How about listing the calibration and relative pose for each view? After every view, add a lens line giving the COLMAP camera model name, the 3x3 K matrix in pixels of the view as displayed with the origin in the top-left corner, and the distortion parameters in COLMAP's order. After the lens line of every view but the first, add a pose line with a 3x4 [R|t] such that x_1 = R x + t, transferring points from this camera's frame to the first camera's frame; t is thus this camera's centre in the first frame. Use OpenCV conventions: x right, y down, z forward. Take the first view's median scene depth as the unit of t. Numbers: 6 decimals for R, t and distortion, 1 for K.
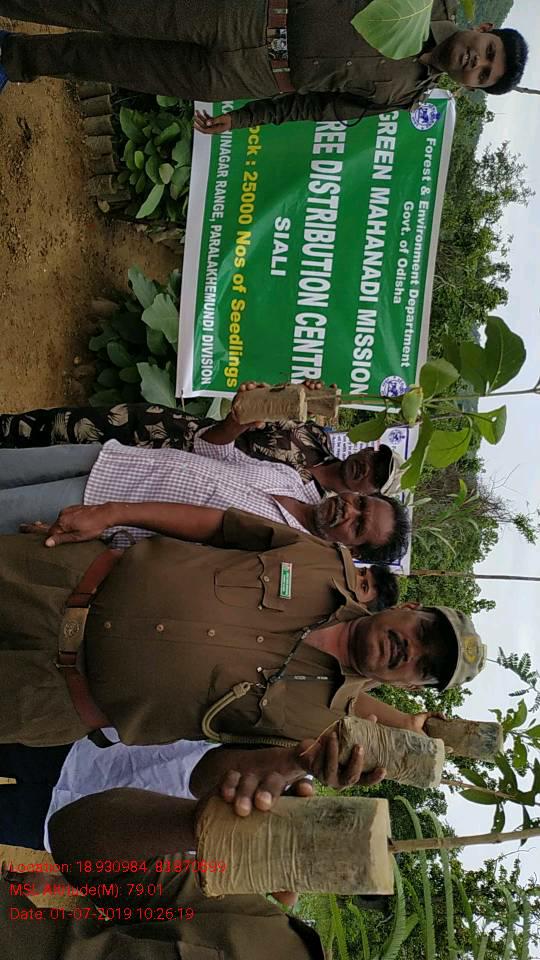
lens RADIAL K [[686.5, 0, 270.0], [0, 686.5, 480.0], [0, 0, 1]] dist [0.005695, -0.011341]
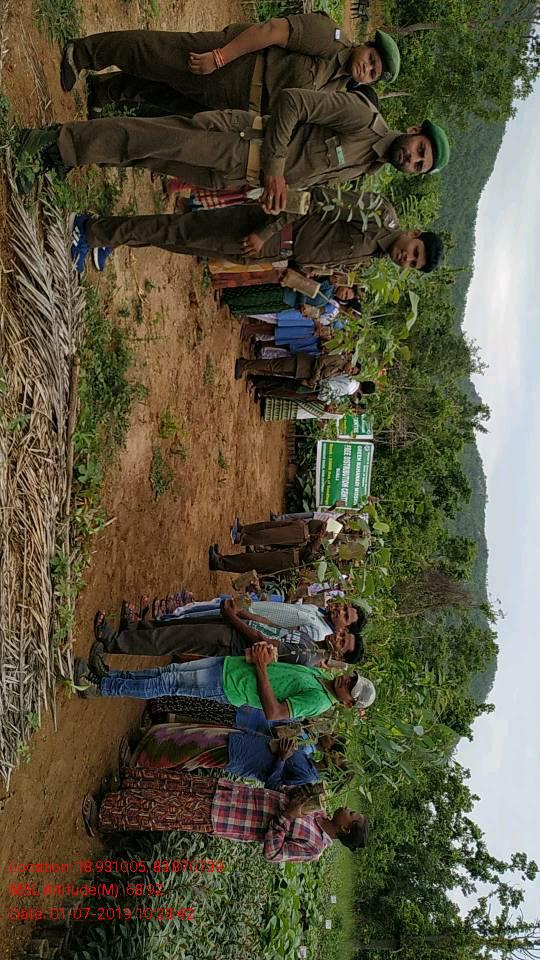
lens RADIAL K [[686.5, 0, 270.0], [0, 686.5, 480.0], [0, 0, 1]] dist [0.005695, -0.011341]
pose [[0.999925, -0.007525, -0.009706, -0.020576], [0.005643, 0.983445, -0.181121, 0.027784], [0.010908, 0.181052, 0.983413, -0.184399]]
